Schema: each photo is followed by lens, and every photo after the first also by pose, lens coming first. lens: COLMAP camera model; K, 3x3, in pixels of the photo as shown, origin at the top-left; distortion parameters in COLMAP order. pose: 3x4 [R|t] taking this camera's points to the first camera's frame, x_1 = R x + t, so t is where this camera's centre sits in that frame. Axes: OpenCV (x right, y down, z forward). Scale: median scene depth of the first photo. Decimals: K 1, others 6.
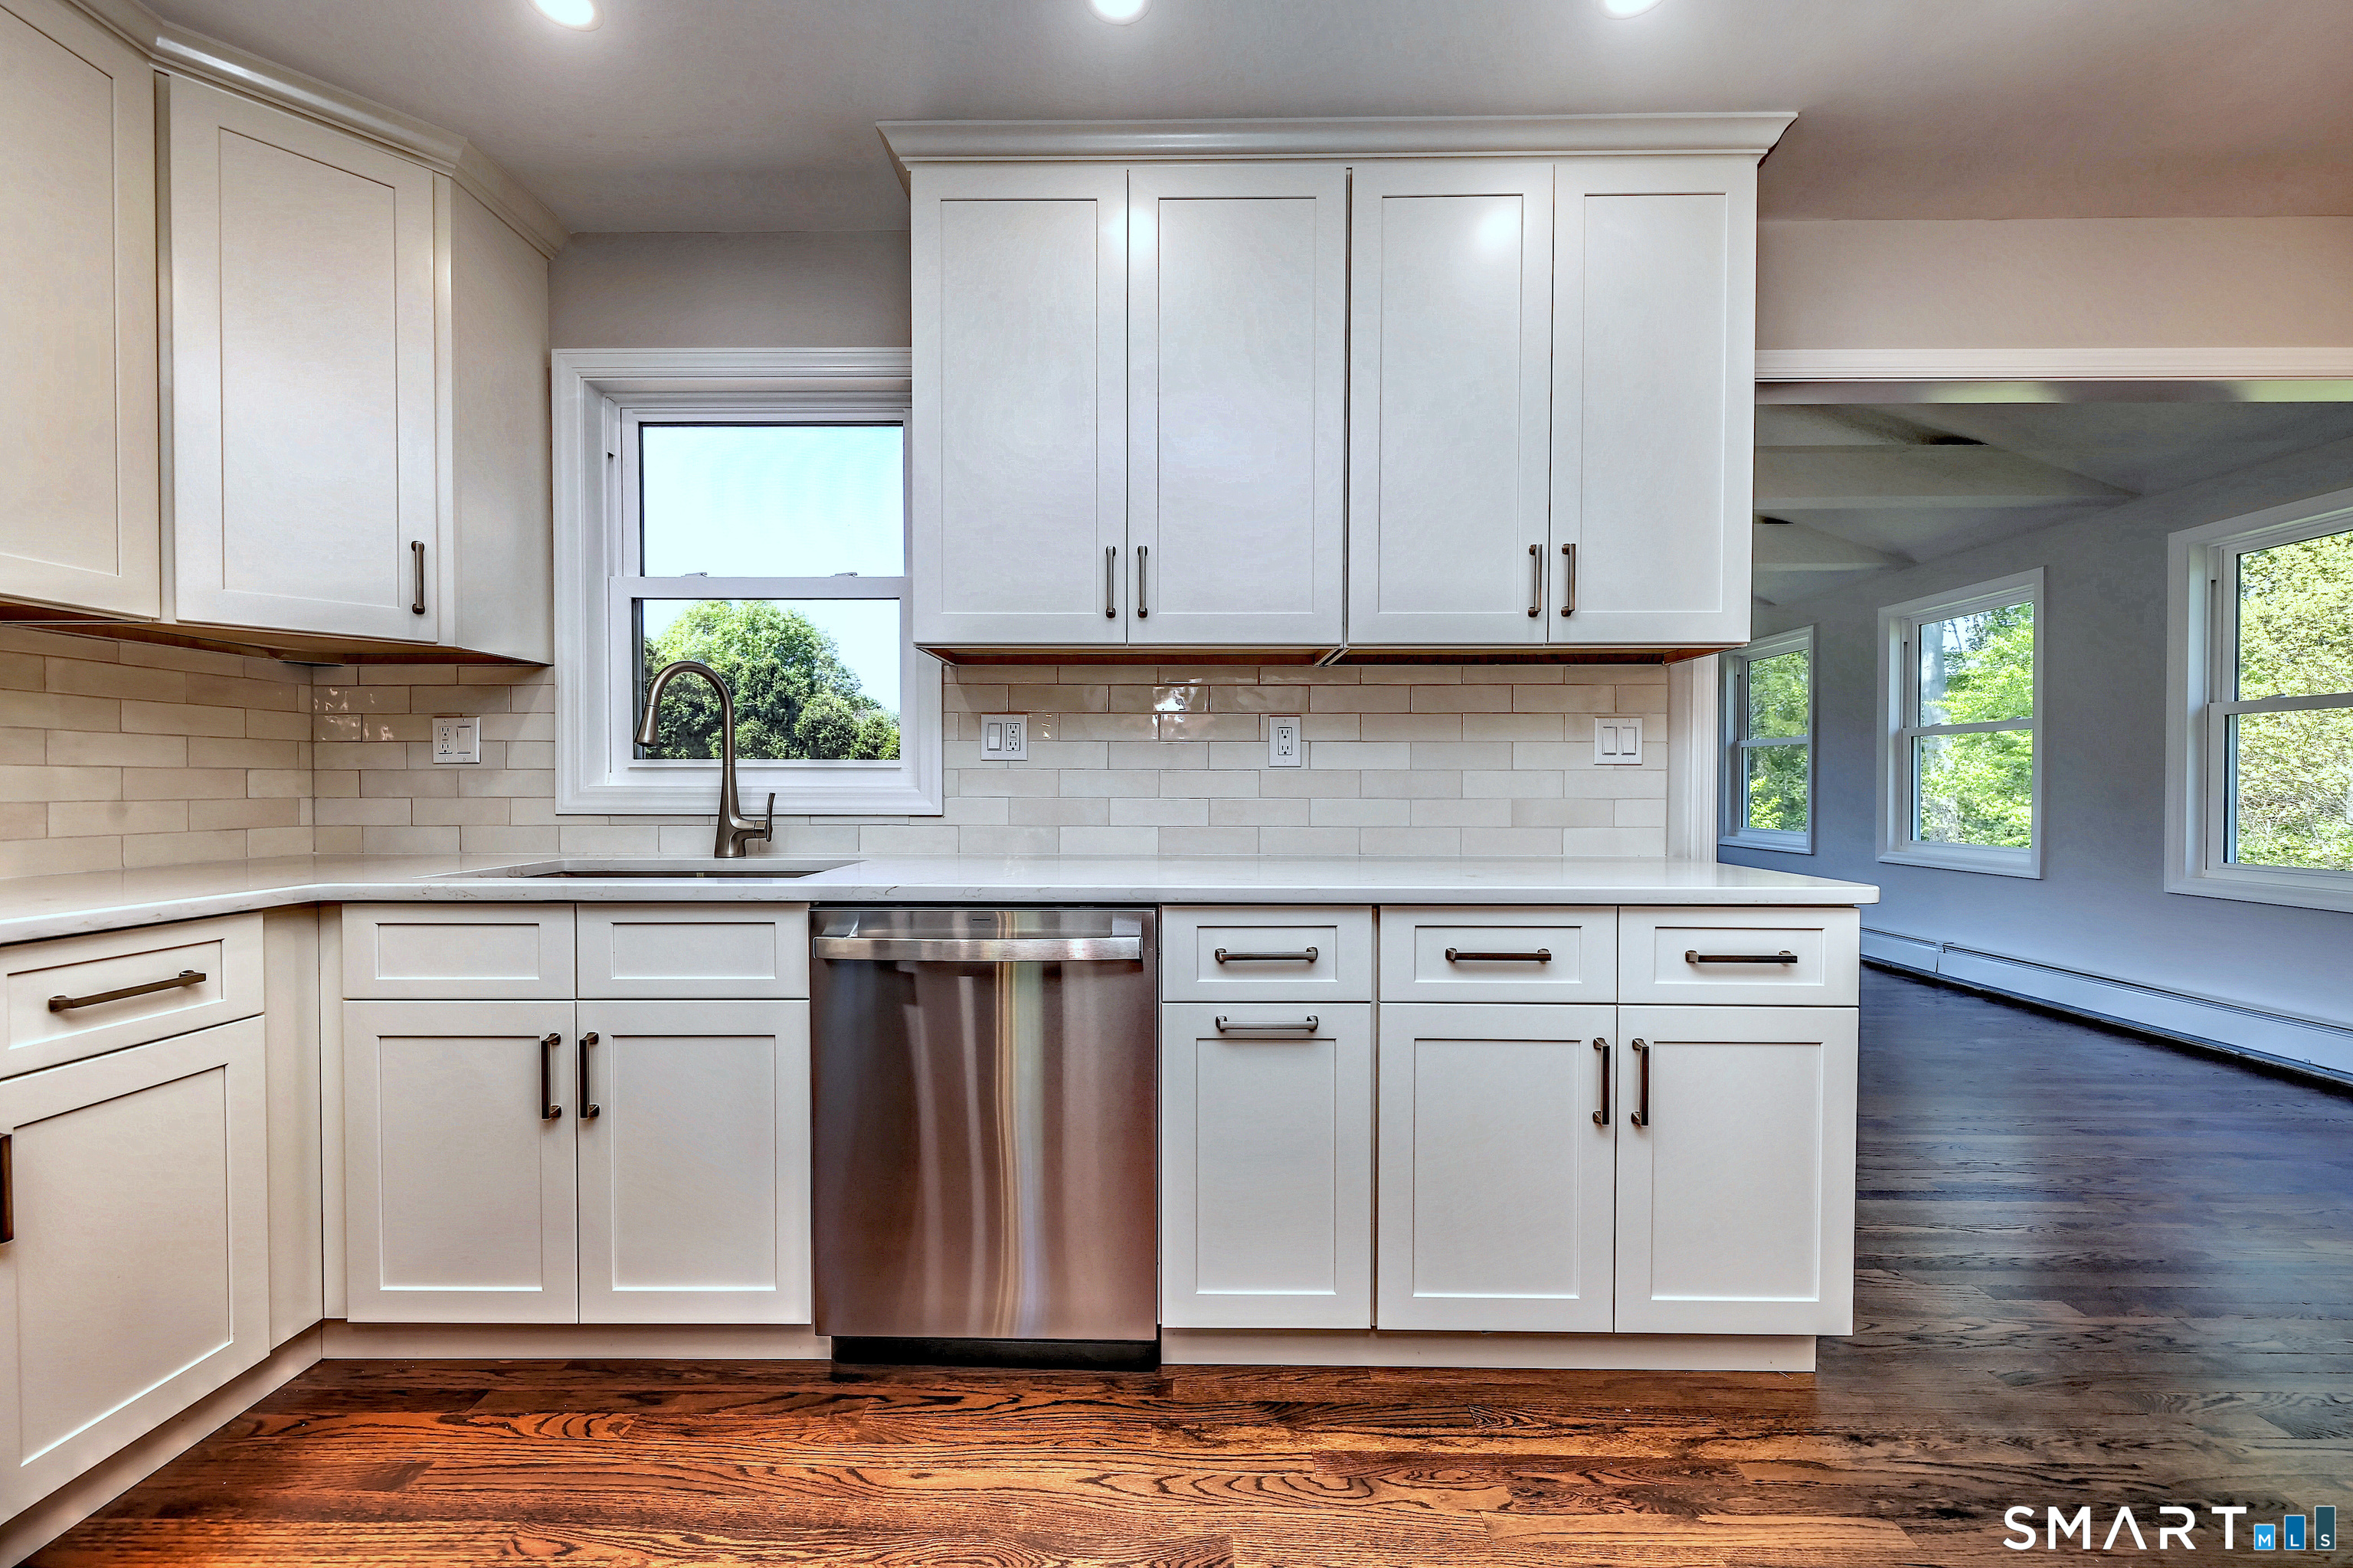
lens RADIAL K [[899.4, 0, 1160.3], [0, 899.4, 799.5], [0, 0, 1]] dist [-0.000975, -0.000194]
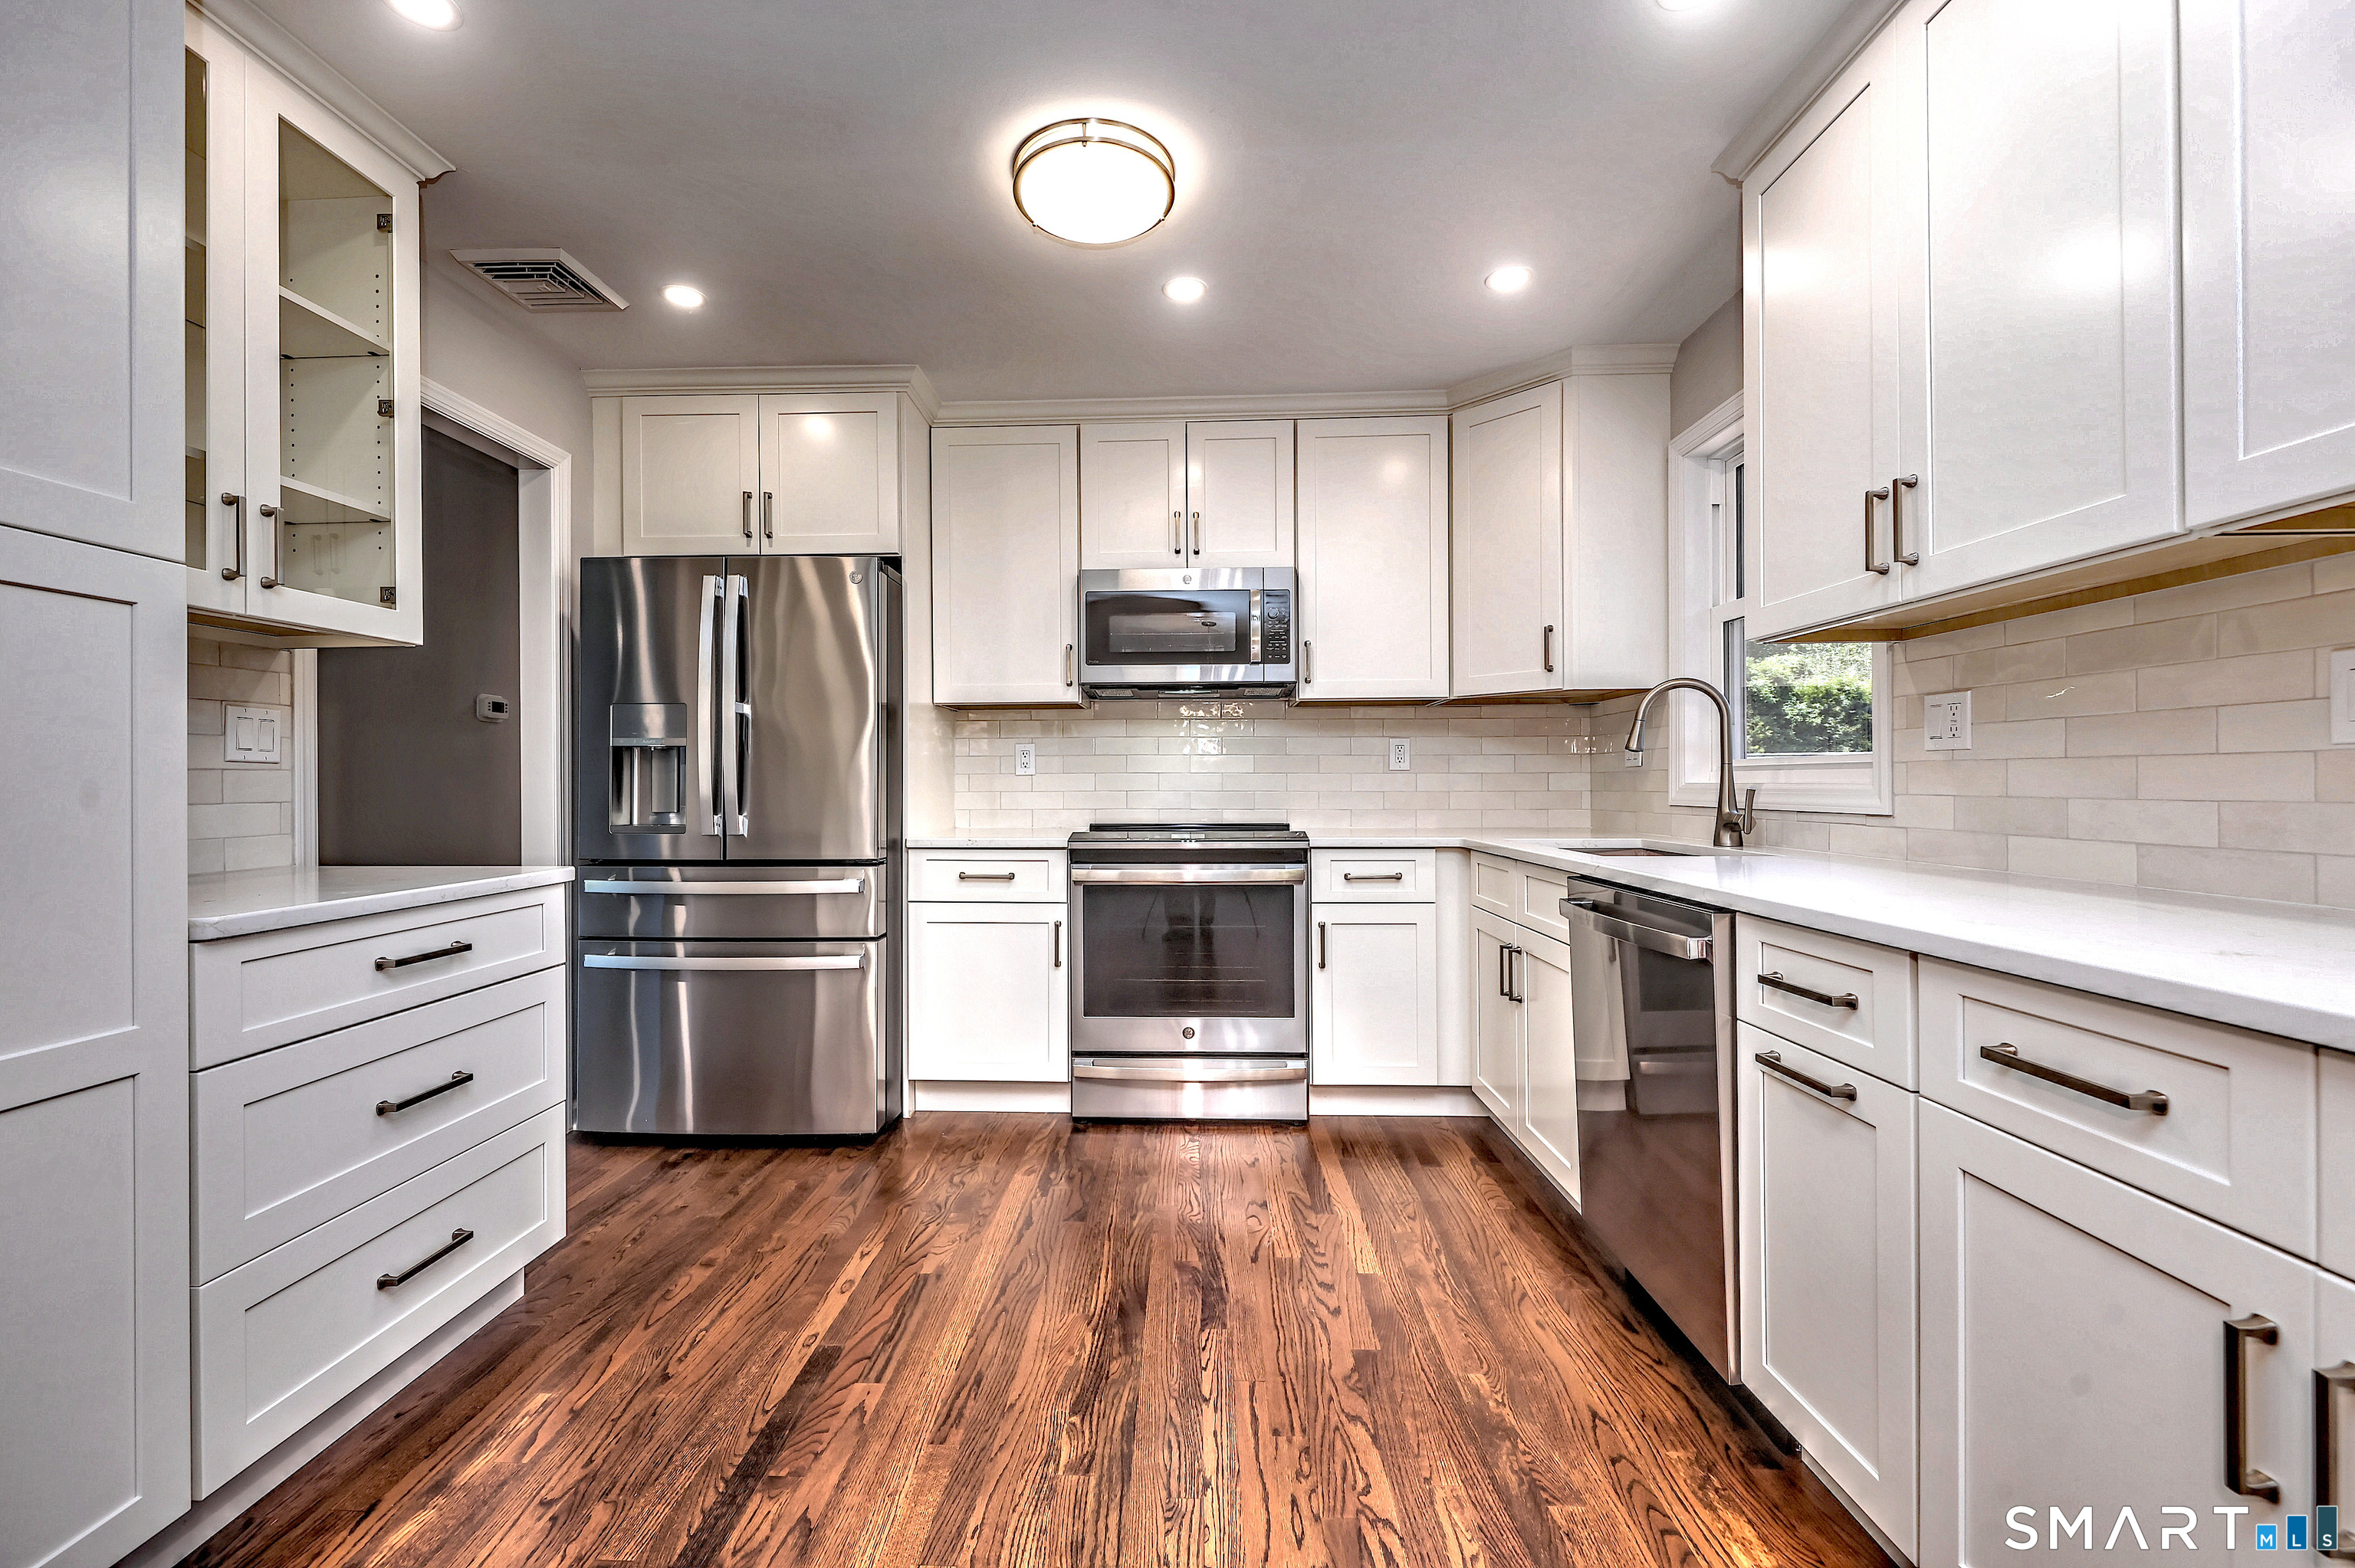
lens RADIAL K [[949.7, 0, 1150.4], [0, 949.7, 779.5], [0, 0, 1]] dist [0.005788, -0.002439]
pose [[-0.027615, -0.005991, -0.999601, 0.925777], [-0.011812, 0.999914, -0.005667, -0.004517], [0.999549, 0.011651, -0.027683, 0.400634]]
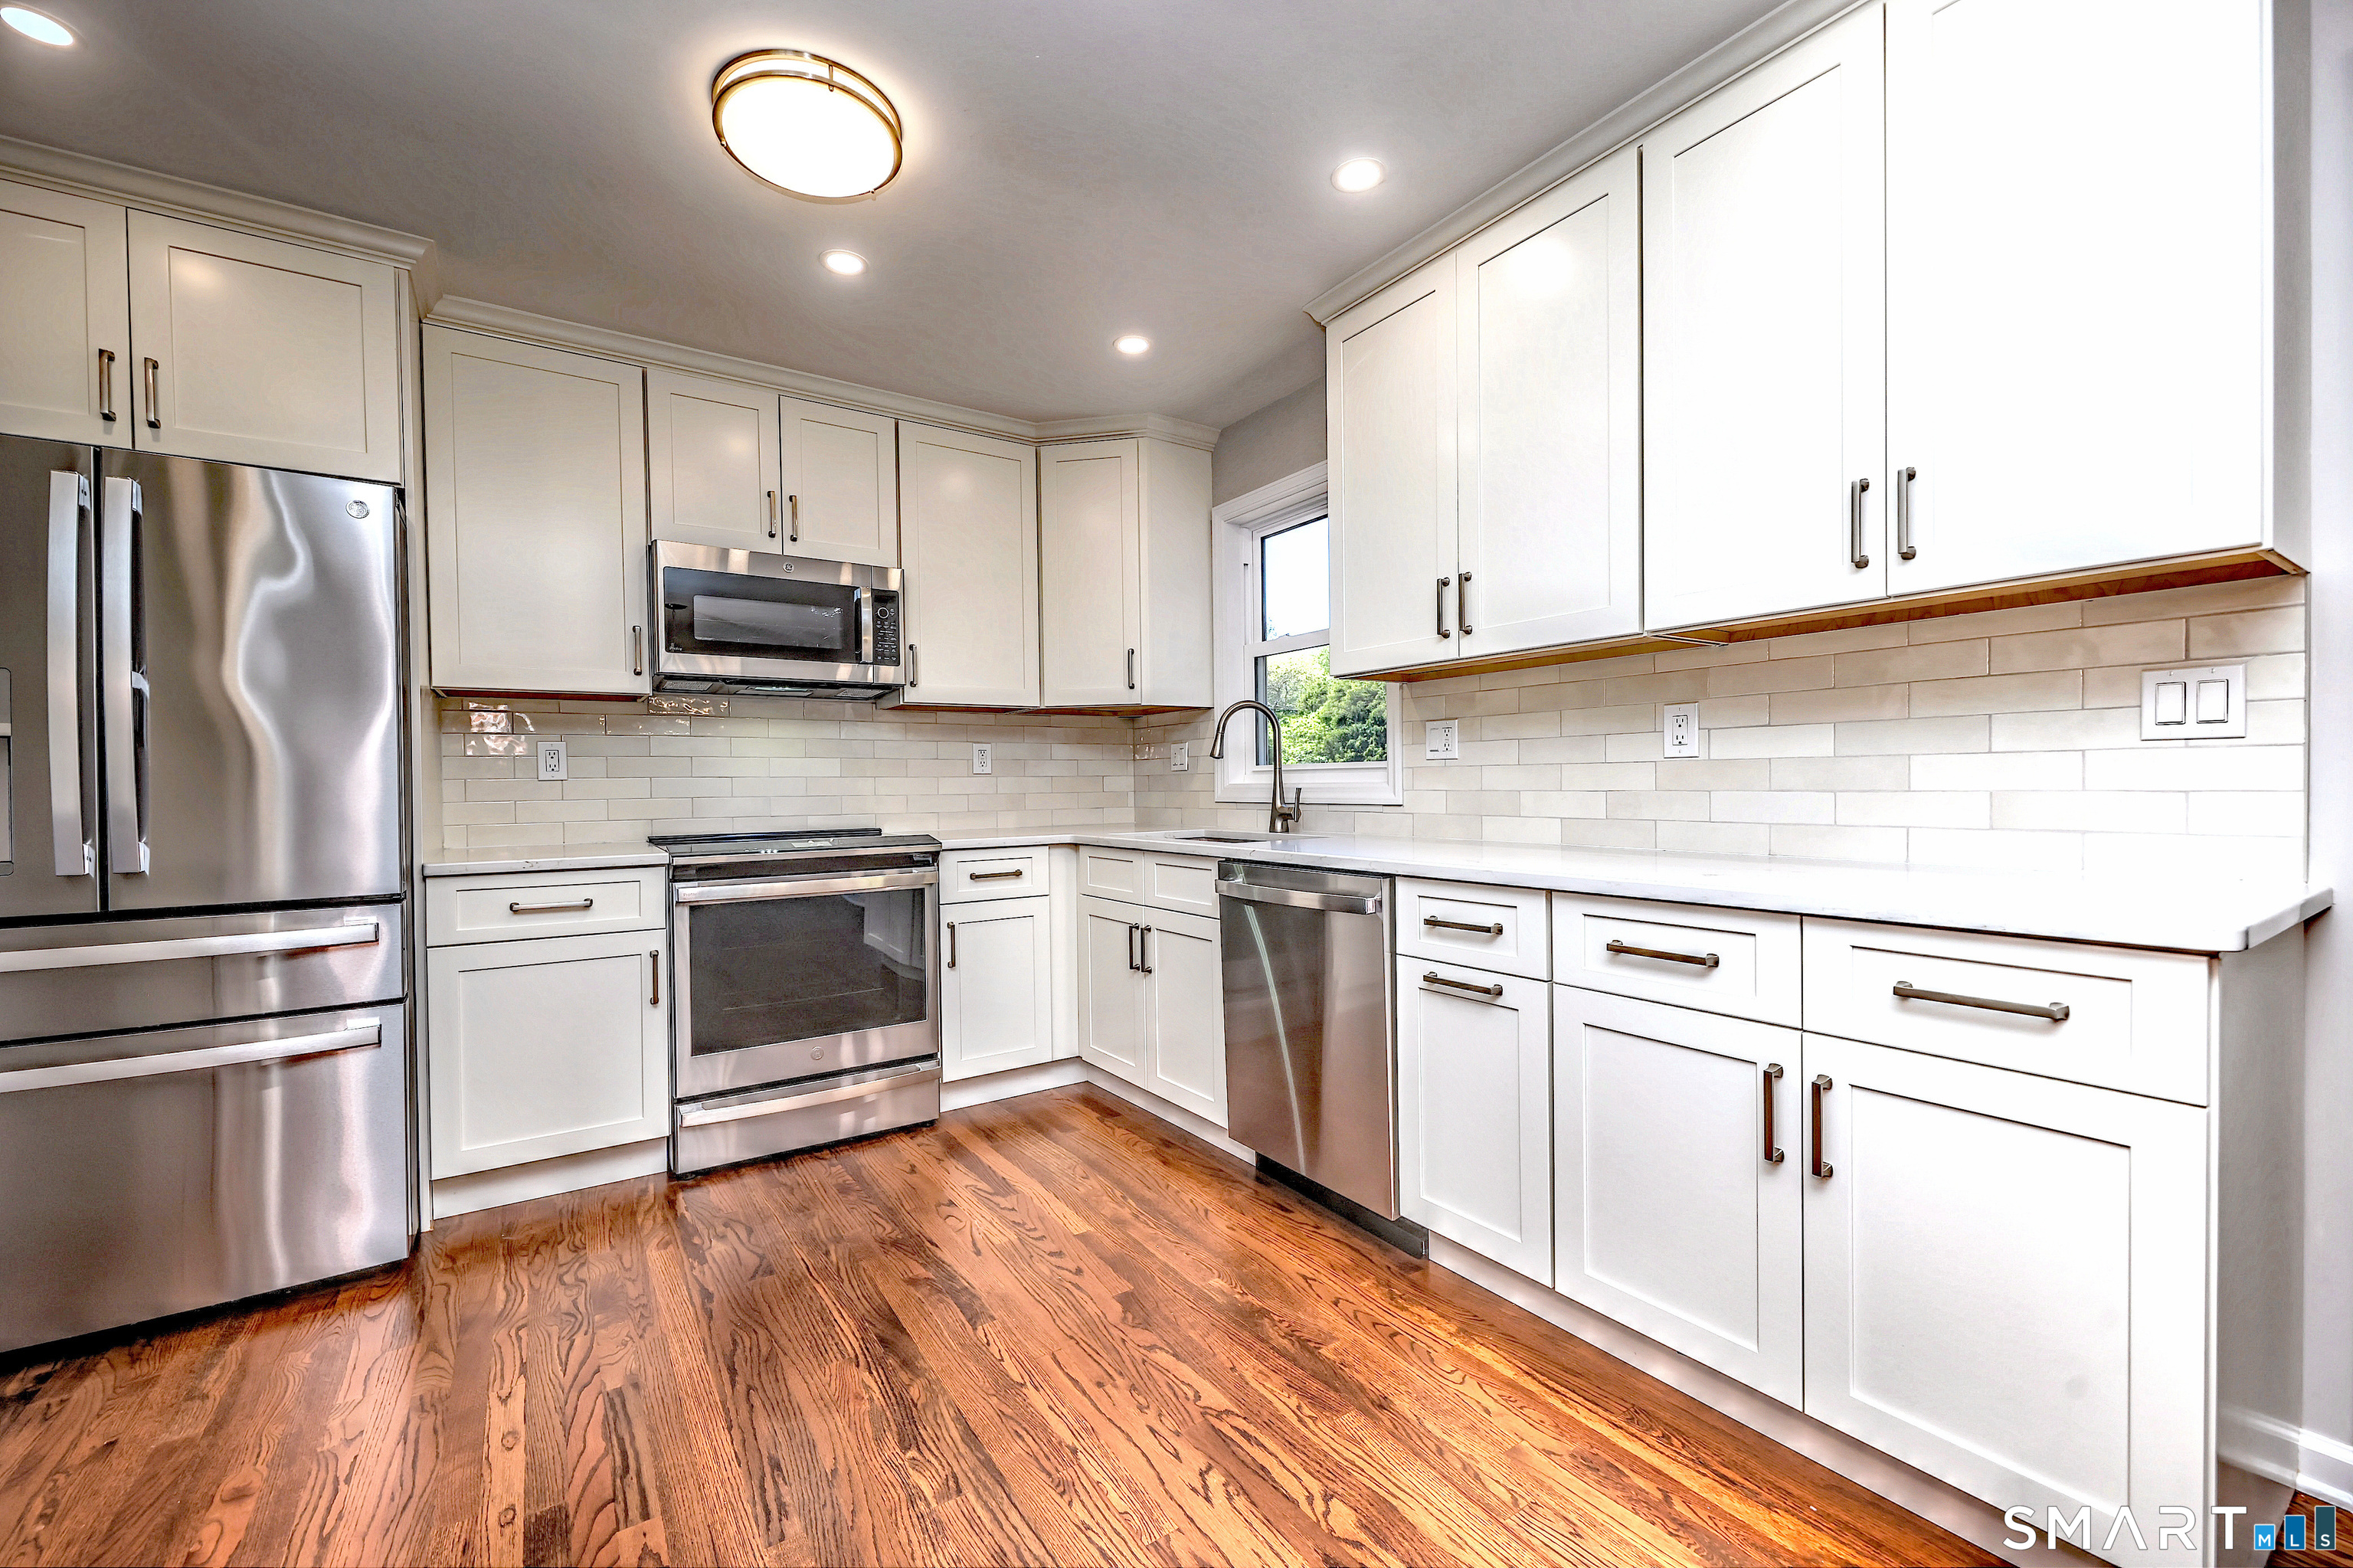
lens RADIAL K [[938.0, 0, 1154.9], [0, 938.0, 793.8], [0, 0, 1]] dist [0.007305, -0.004027]
pose [[0.558947, 0.000778, -0.829203, 0.843779], [0.000721, 0.999999, 0.001425, 0.000483], [0.829203, -0.001395, 0.558946, -0.011537]]
